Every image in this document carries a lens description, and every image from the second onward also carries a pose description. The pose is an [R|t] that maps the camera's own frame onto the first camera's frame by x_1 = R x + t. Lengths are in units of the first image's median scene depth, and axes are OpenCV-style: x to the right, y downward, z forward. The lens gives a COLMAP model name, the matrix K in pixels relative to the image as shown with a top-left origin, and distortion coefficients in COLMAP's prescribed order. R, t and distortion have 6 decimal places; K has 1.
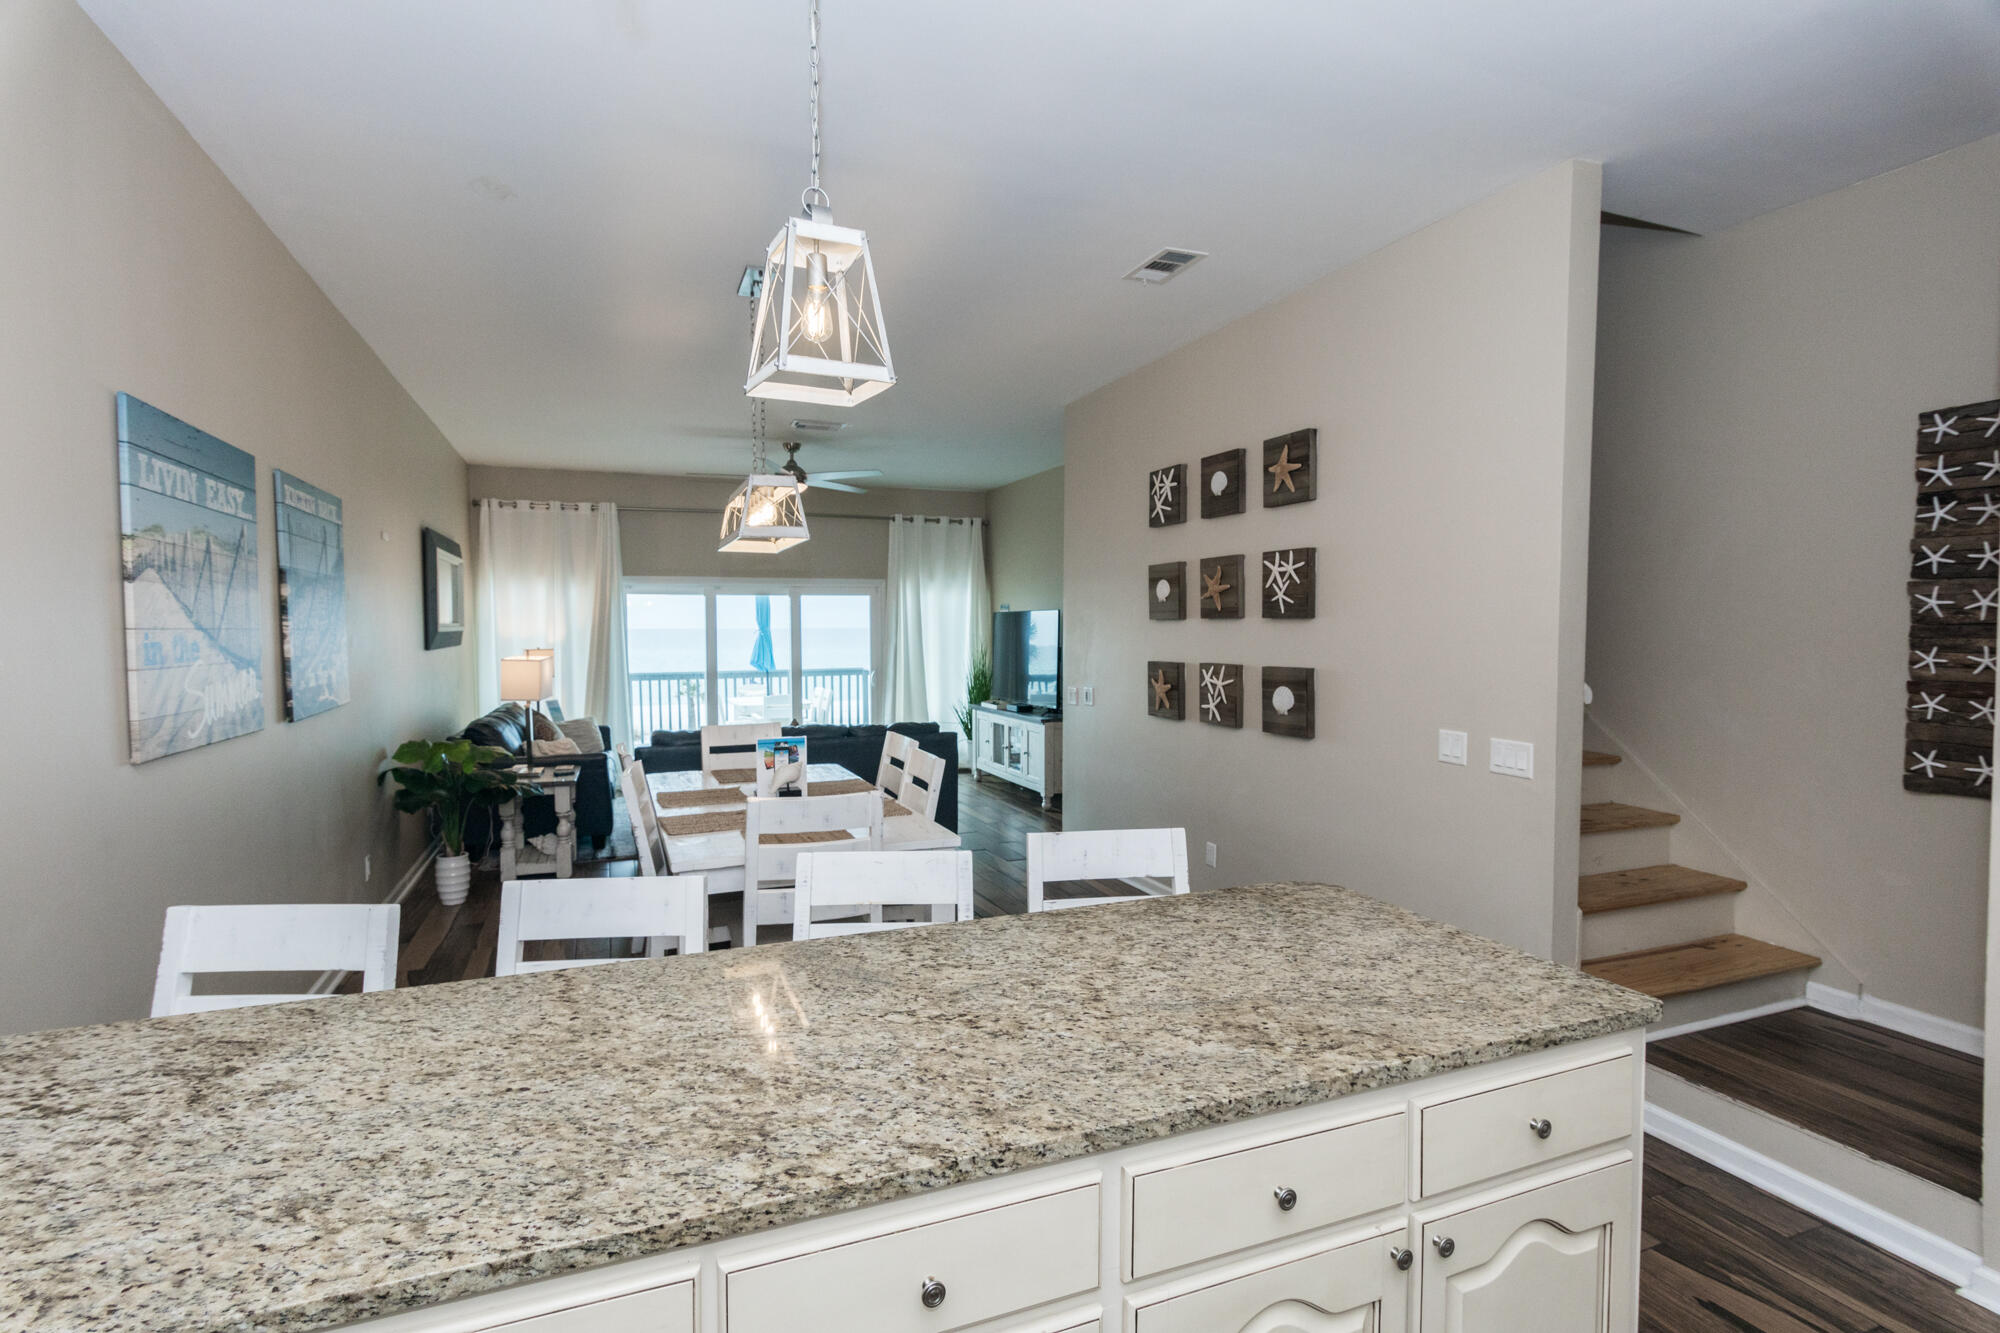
lens RADIAL K [[963.9, 0, 995.9], [0, 963.9, 668.8], [0, 0, 1]] dist [0.003677, -0.000115]
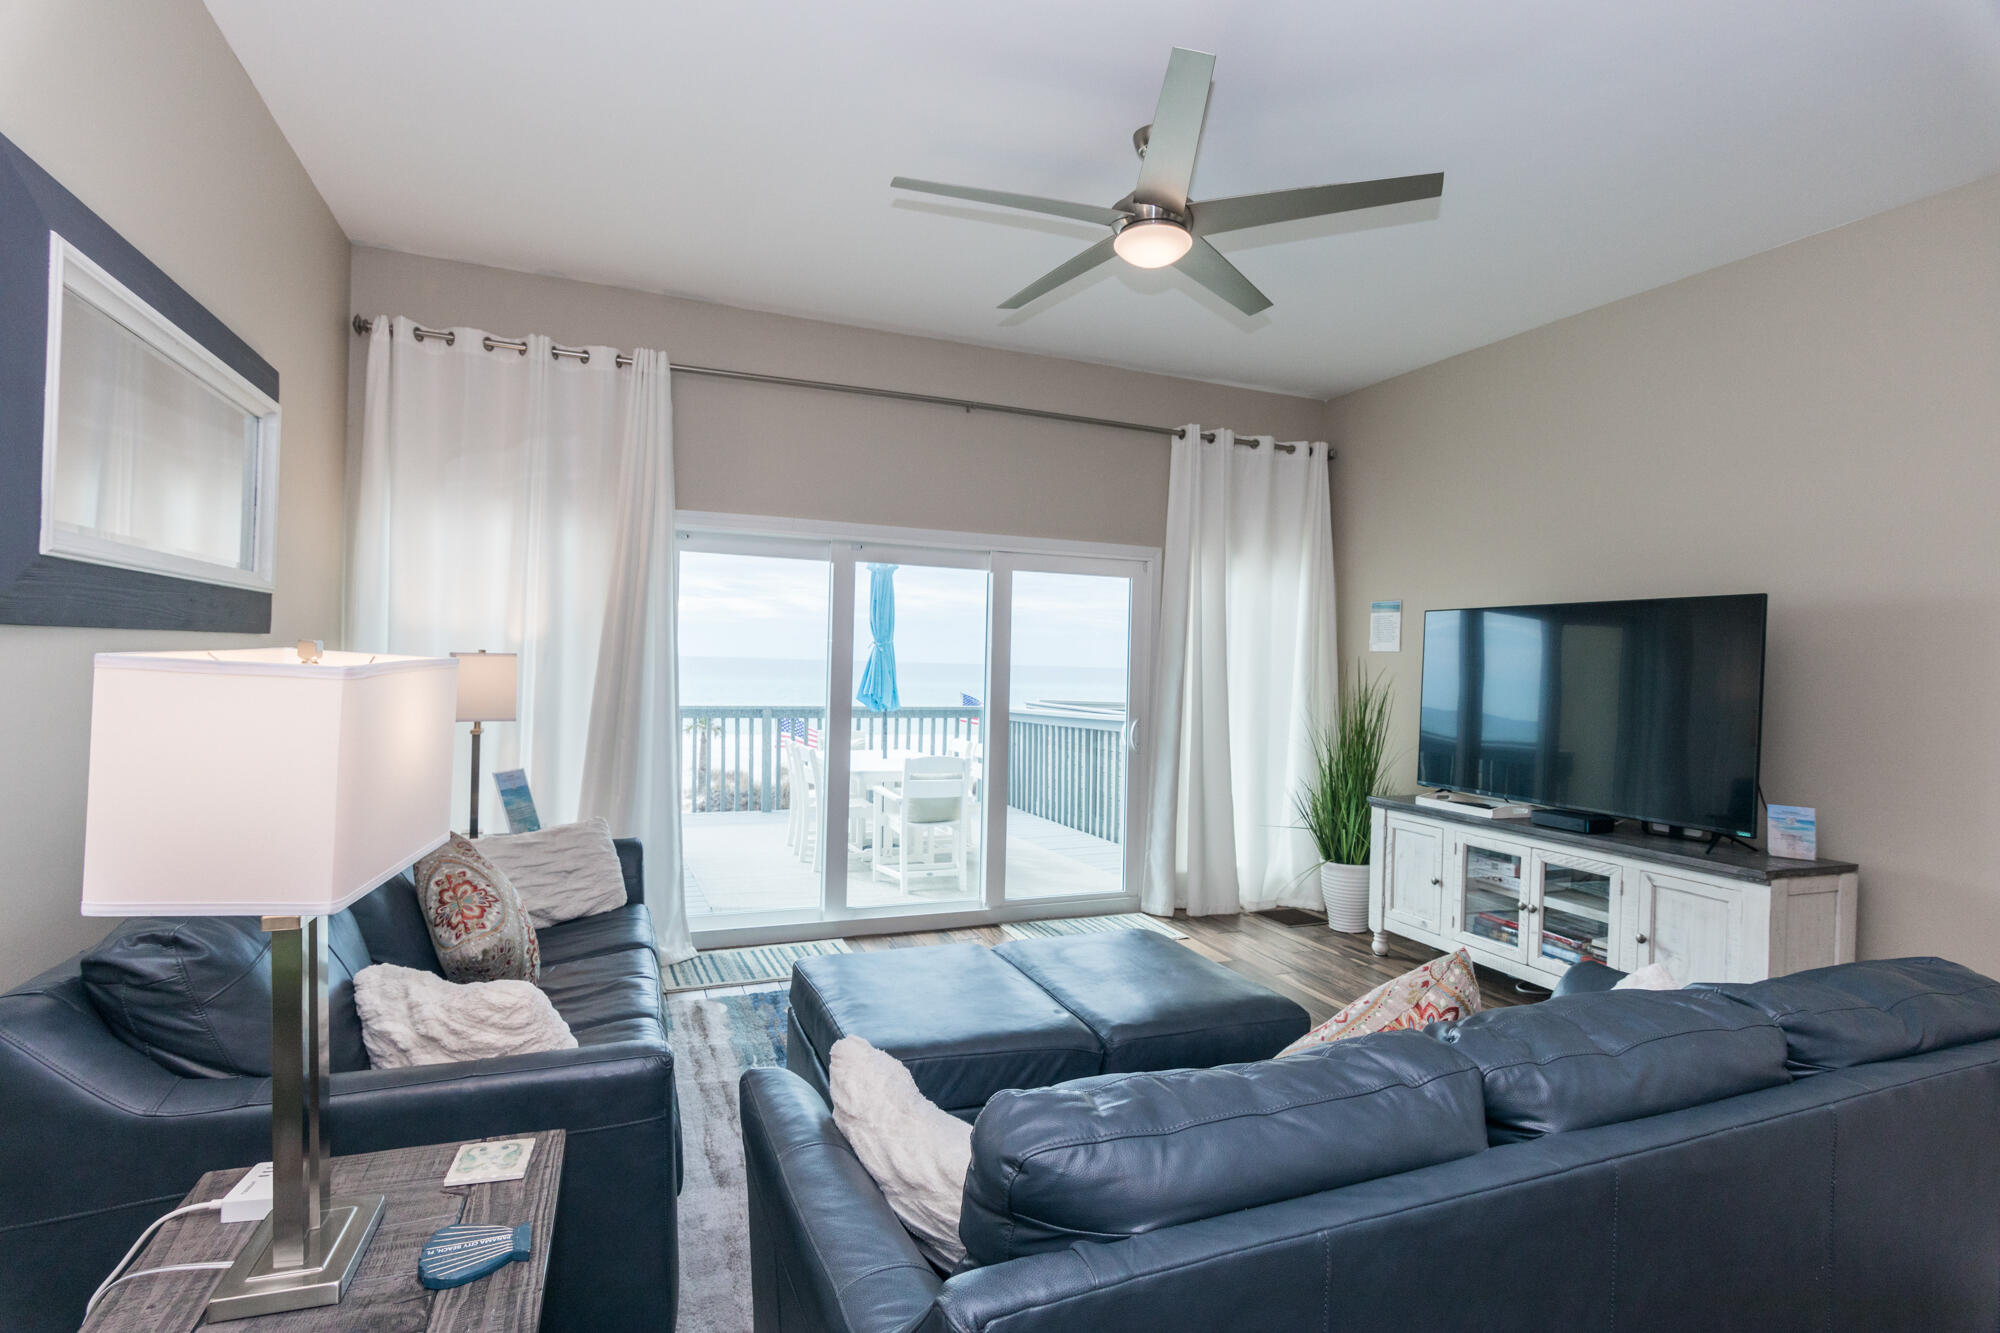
lens RADIAL K [[958.3, 0, 993.3], [0, 958.3, 669.5], [0, 0, 1]] dist [0.002283, 0.000273]
pose [[0.999542, 0.030194, 0.002060, -0.788097], [-0.030094, 0.998830, -0.037852, -0.013102], [-0.003200, 0.037773, 0.999281, 1.826434]]
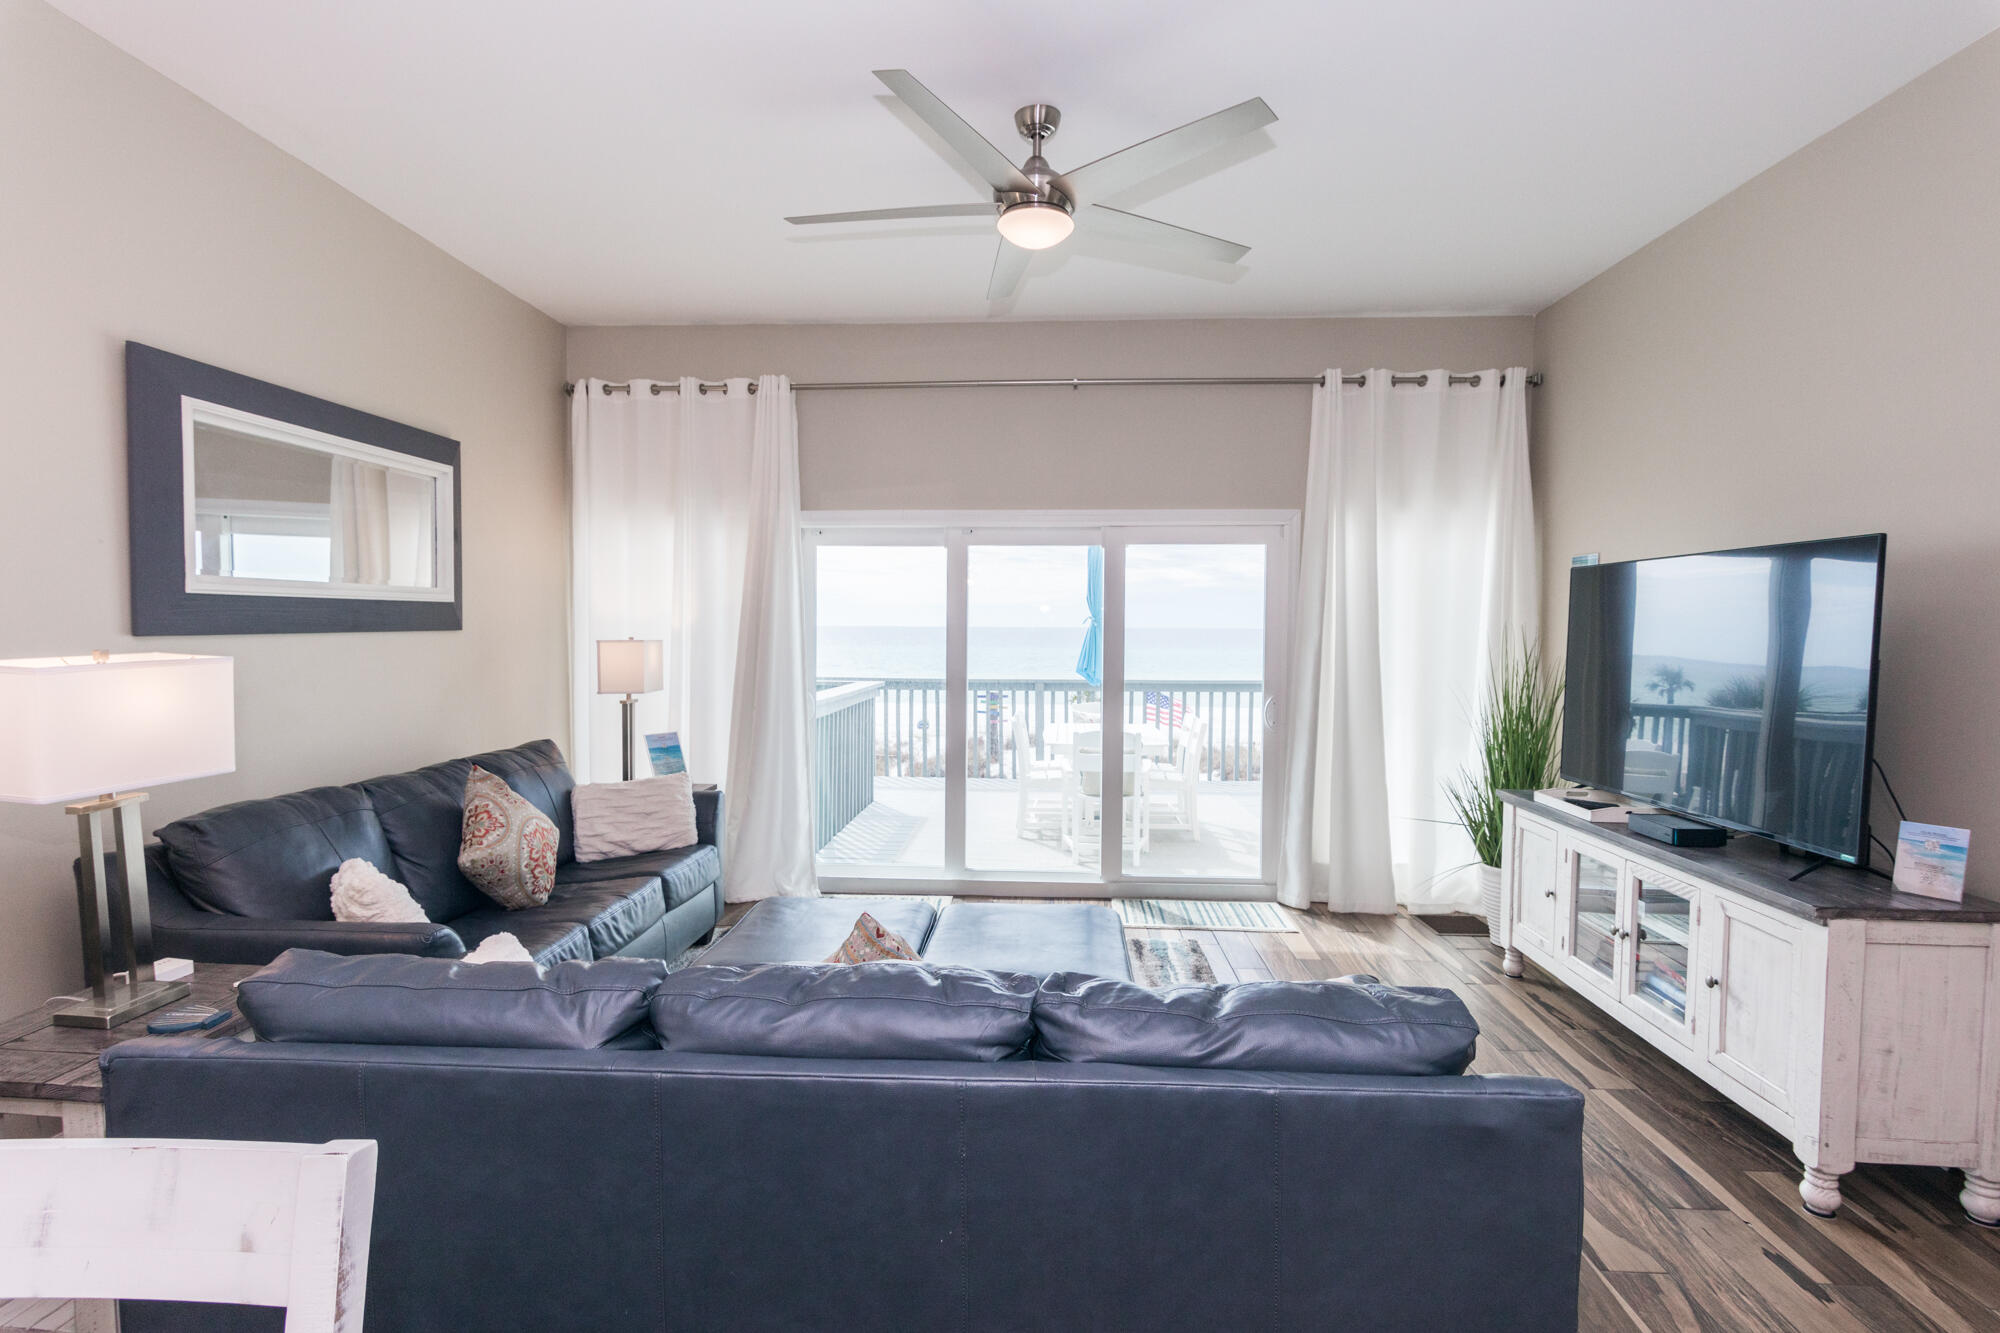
lens RADIAL K [[989.4, 0, 993.2], [0, 989.4, 667.7], [0, 0, 1]] dist [0.001600, -0.000640]
pose [[0.905001, 0.027042, -0.424549, -0.158495], [-0.027929, 0.999601, 0.004136, -0.041539], [0.424492, 0.008114, 0.905395, 1.854129]]
